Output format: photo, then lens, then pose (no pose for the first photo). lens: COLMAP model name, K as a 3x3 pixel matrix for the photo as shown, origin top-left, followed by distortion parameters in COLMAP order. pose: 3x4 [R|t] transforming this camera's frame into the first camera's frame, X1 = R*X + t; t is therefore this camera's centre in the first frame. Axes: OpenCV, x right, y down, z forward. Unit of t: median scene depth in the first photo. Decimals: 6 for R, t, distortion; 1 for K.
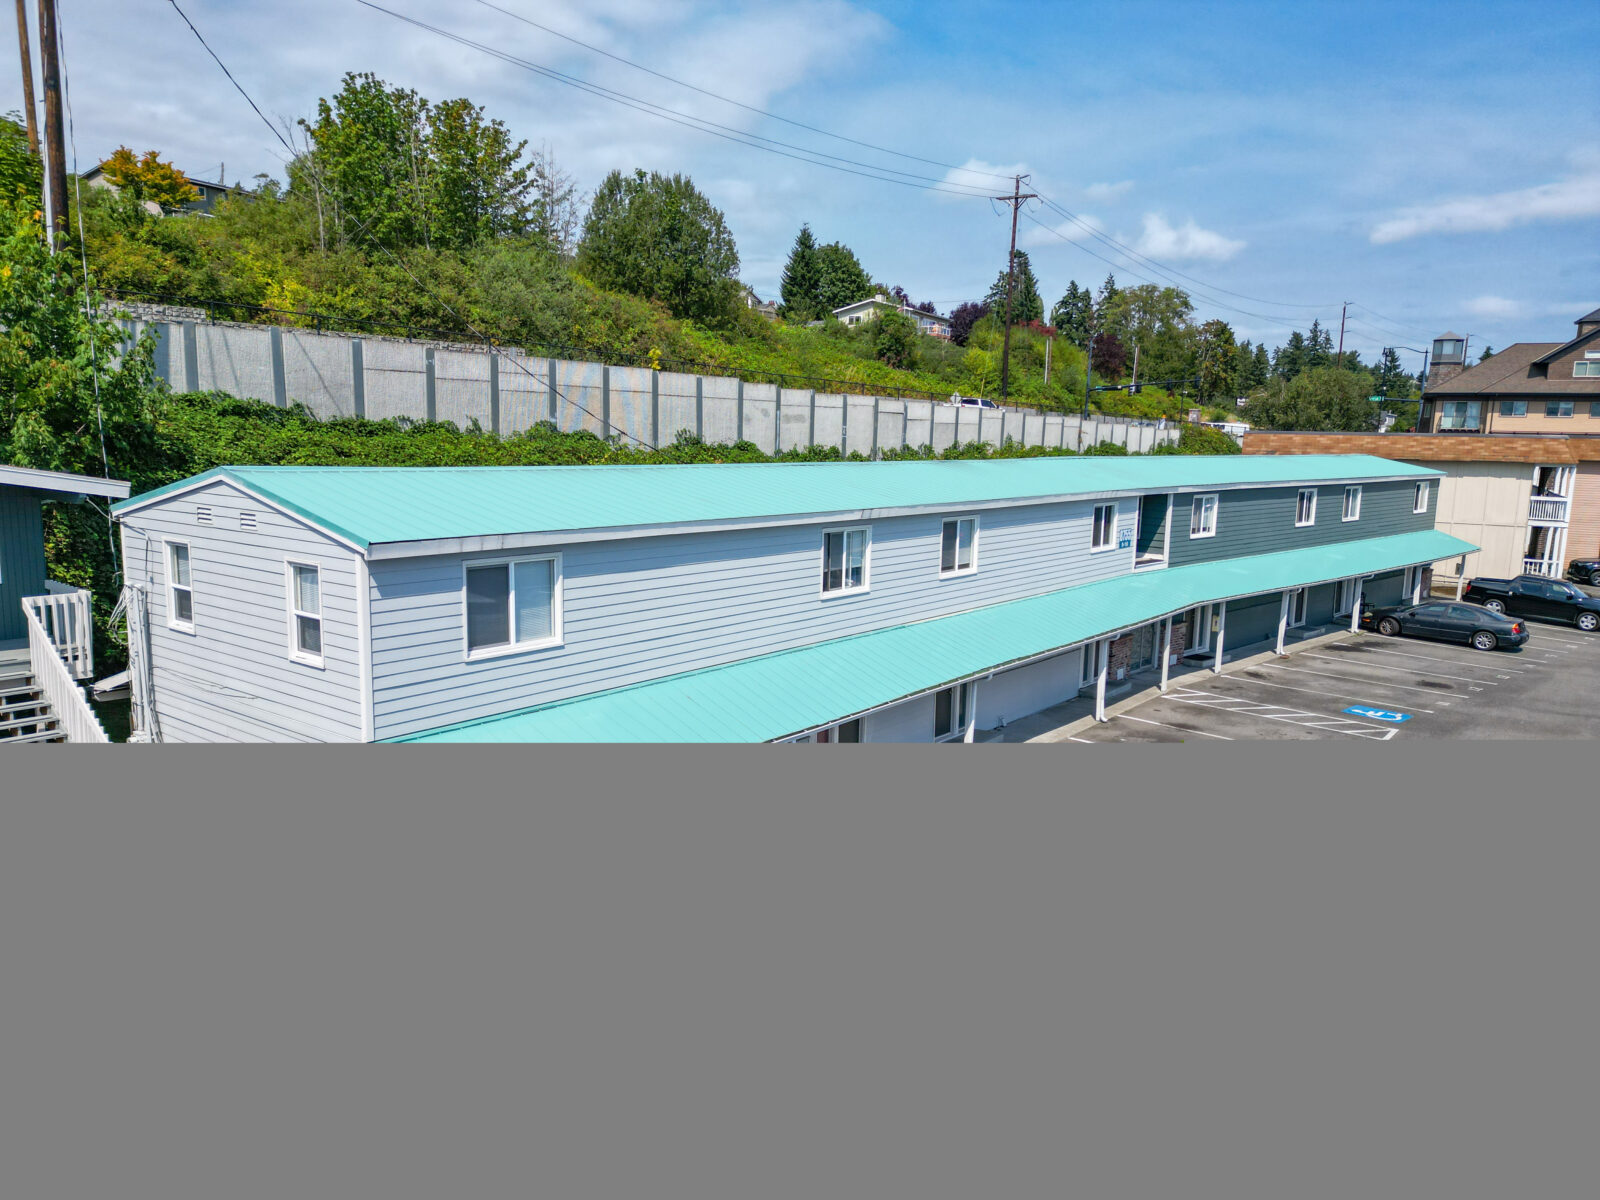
lens RADIAL K [[1105.2, 0, 787.8], [0, 1105.2, 599.4], [0, 0, 1]] dist [0.063137, -0.054291]
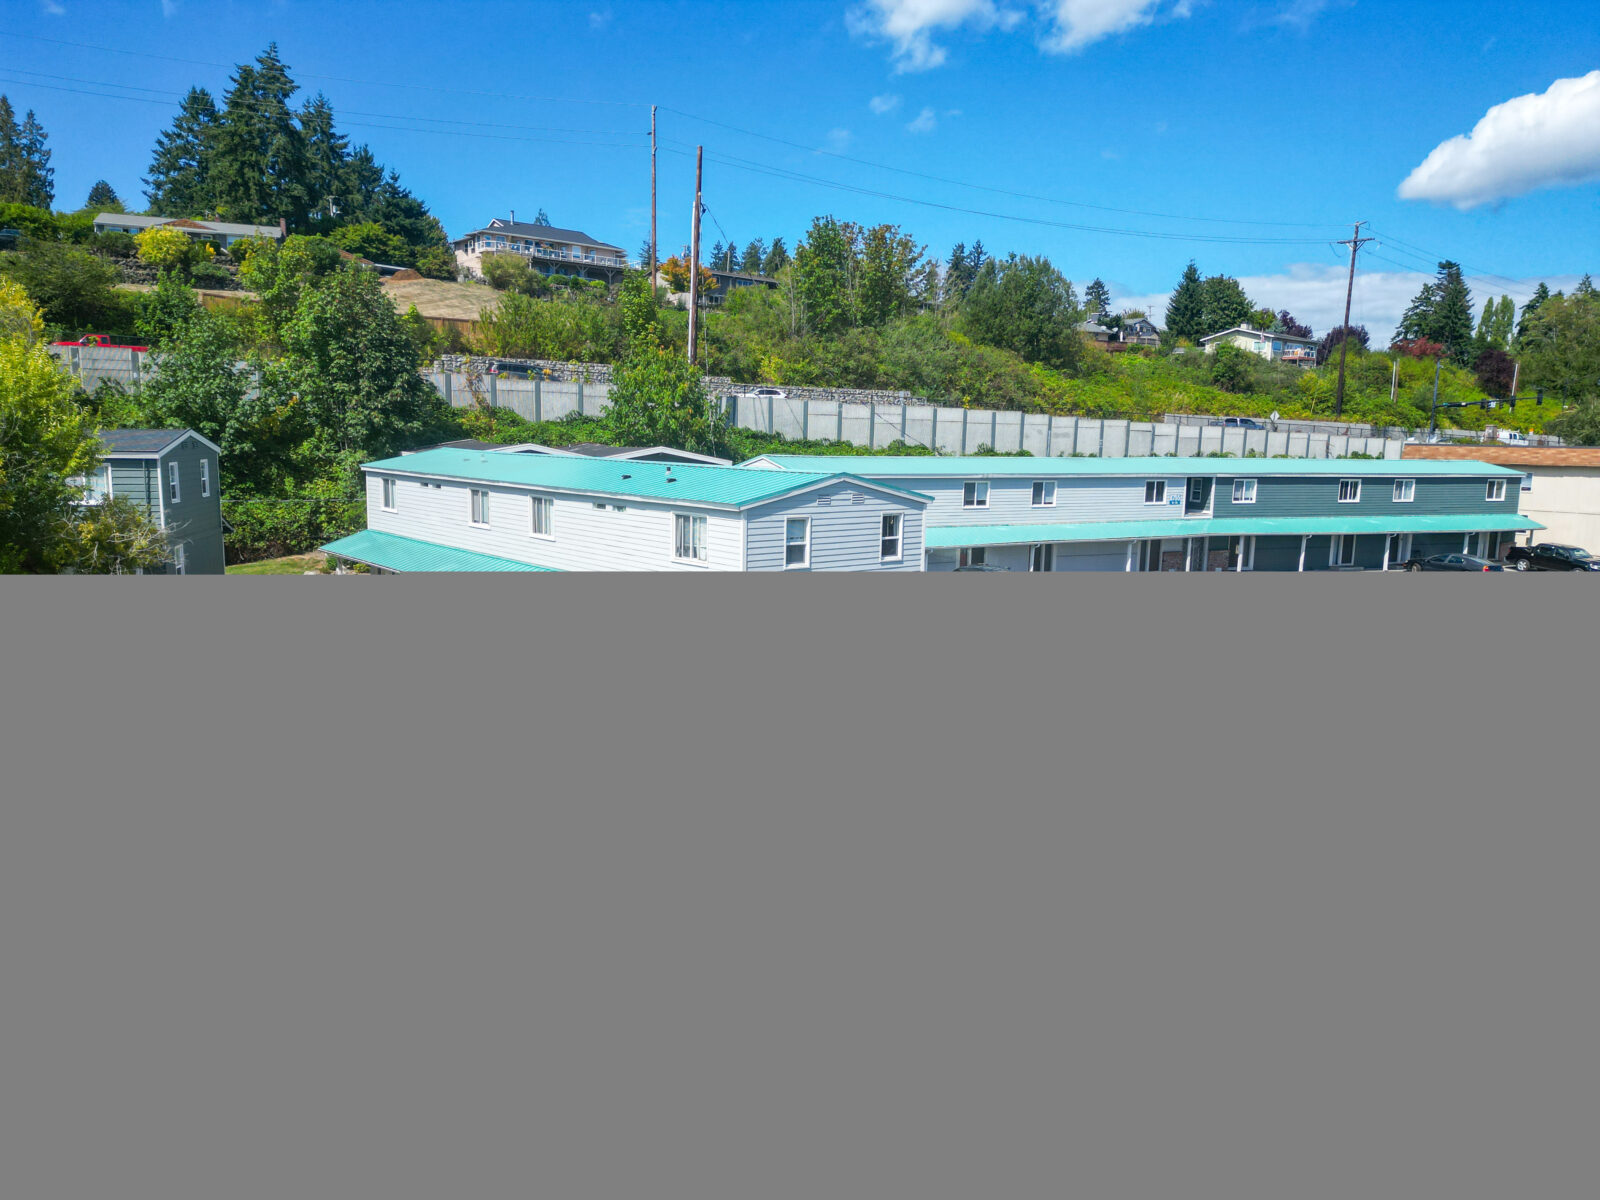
lens RADIAL K [[1105.2, 0, 800.3], [0, 1105.2, 601.5], [0, 0, 1]] dist [0.063137, -0.054291]
pose [[0.930218, 0.051996, -0.363305, 0.202120], [-0.056113, 0.998424, -0.000780, 0.077256], [0.362692, 0.021112, 0.931670, -0.496185]]
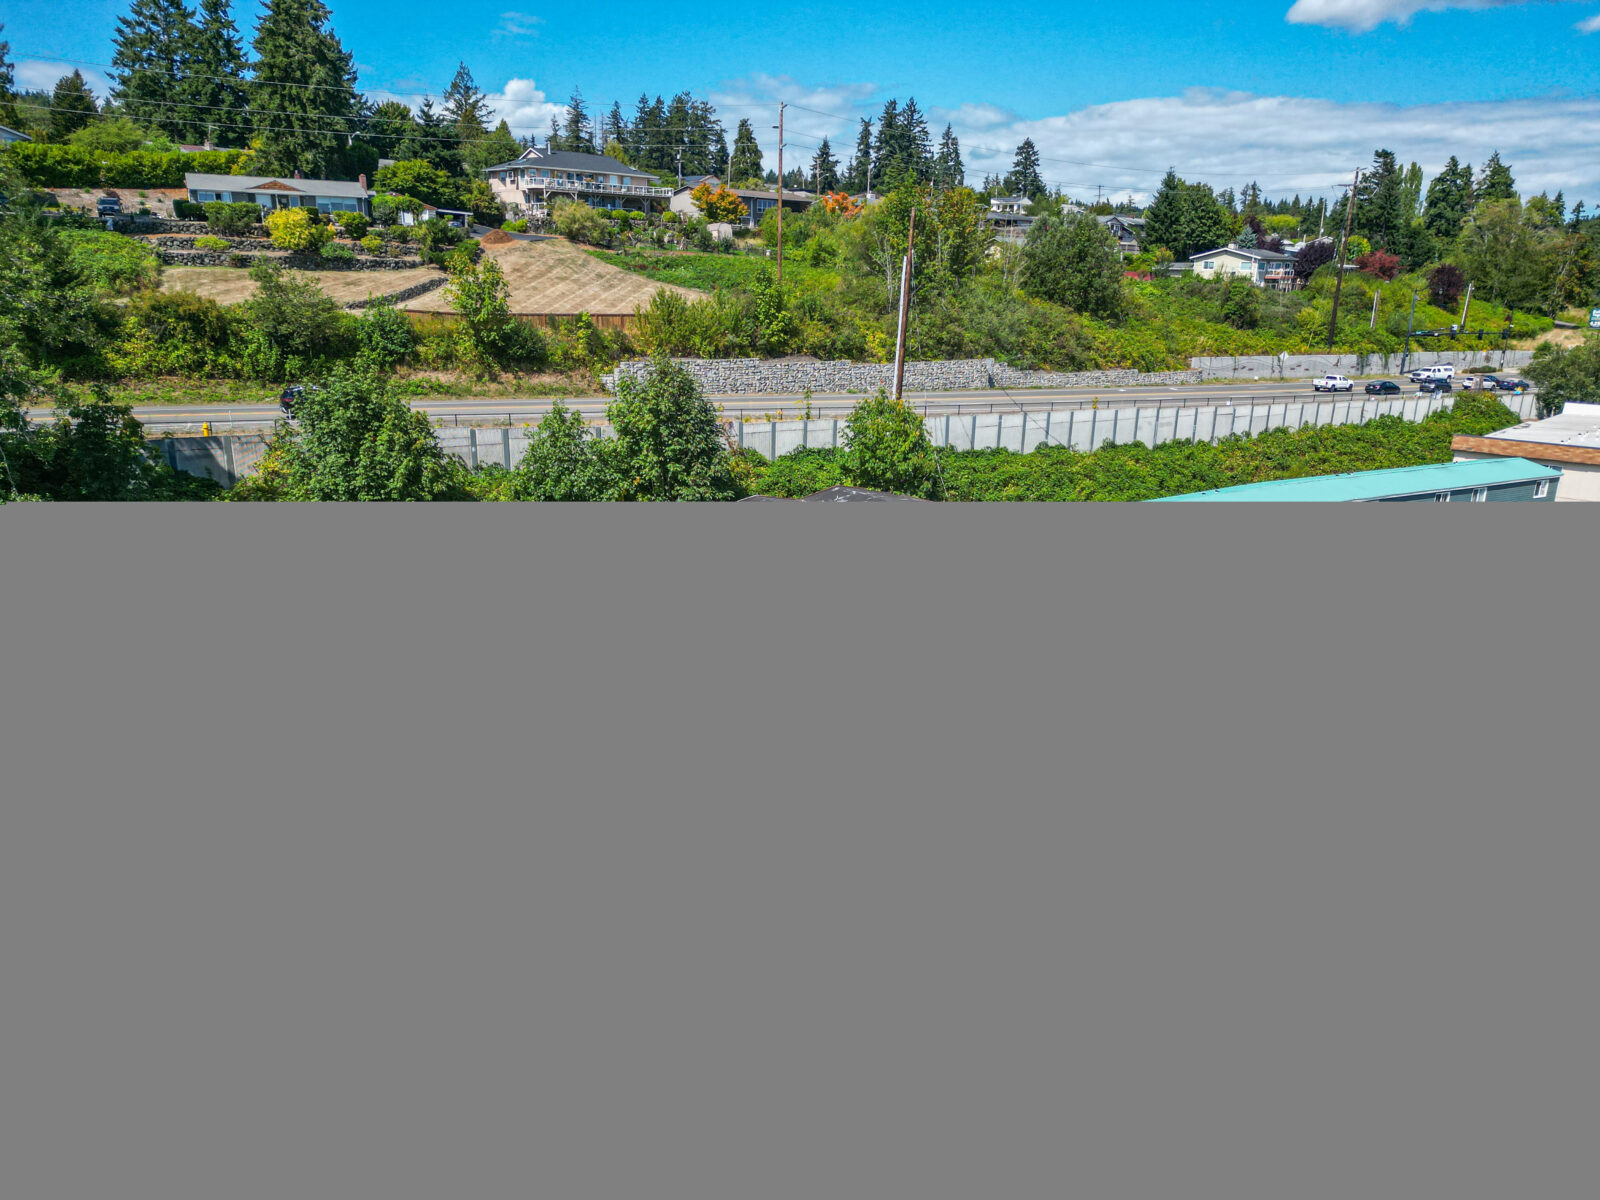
lens RADIAL K [[1105.2, 0, 796.1], [0, 1105.2, 597.4], [0, 0, 1]] dist [0.063137, -0.054291]
pose [[0.962546, 0.071834, -0.261430, -0.065165], [-0.037484, 0.990260, 0.134088, -0.087321], [0.268516, -0.119266, 0.955863, -0.766226]]
